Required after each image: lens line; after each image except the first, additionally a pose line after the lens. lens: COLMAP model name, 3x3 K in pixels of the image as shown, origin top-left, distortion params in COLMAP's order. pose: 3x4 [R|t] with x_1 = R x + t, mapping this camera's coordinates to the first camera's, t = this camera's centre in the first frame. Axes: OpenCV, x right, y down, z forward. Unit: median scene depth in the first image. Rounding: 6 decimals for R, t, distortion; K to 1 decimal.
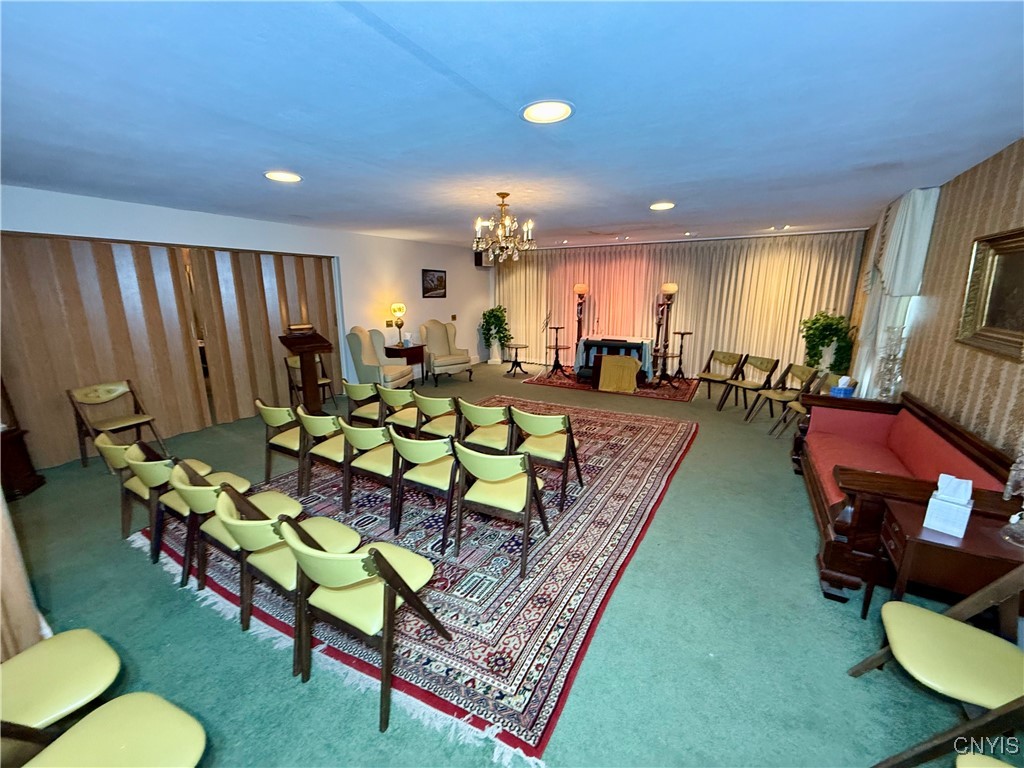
lens RADIAL K [[406.2, 0, 507.2], [0, 406.2, 382.8], [0, 0, 1]] dist [0.002573, -0.000160]
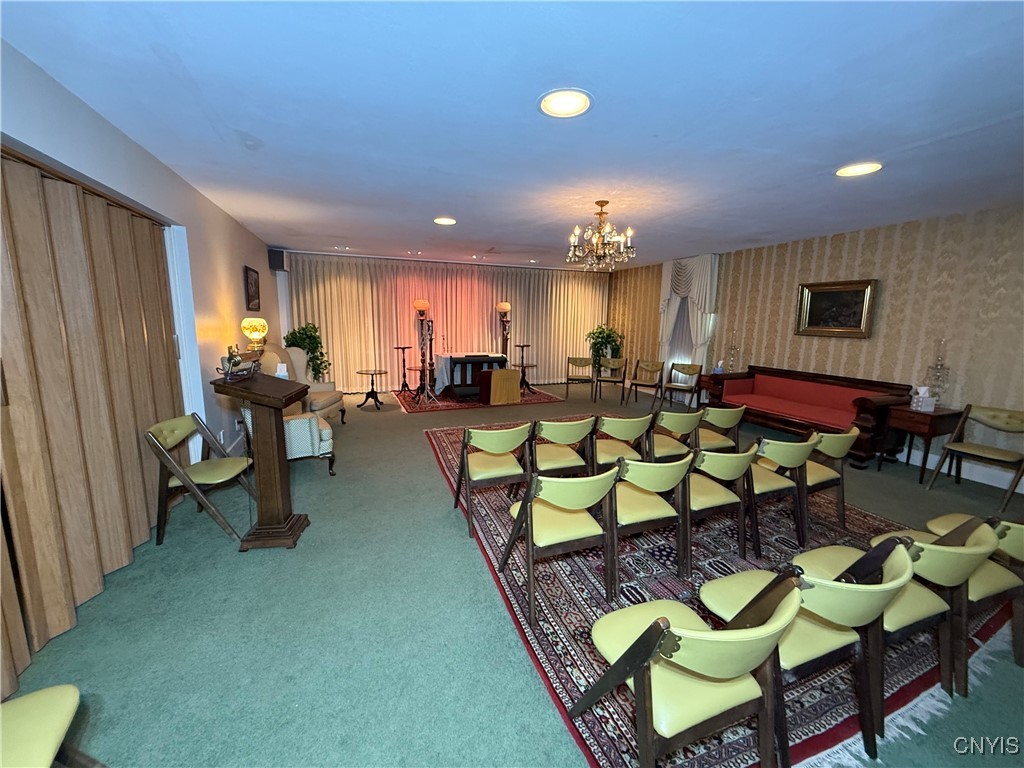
lens RADIAL K [[406.2, 0, 513.2], [0, 406.2, 380.2], [0, 0, 1]] dist [0.002573, -0.000160]
pose [[0.620961, -0.109640, 0.776136, -0.485136], [0.157083, 0.987489, 0.013819, -0.045769], [-0.767941, 0.113336, 0.630414, 0.304459]]
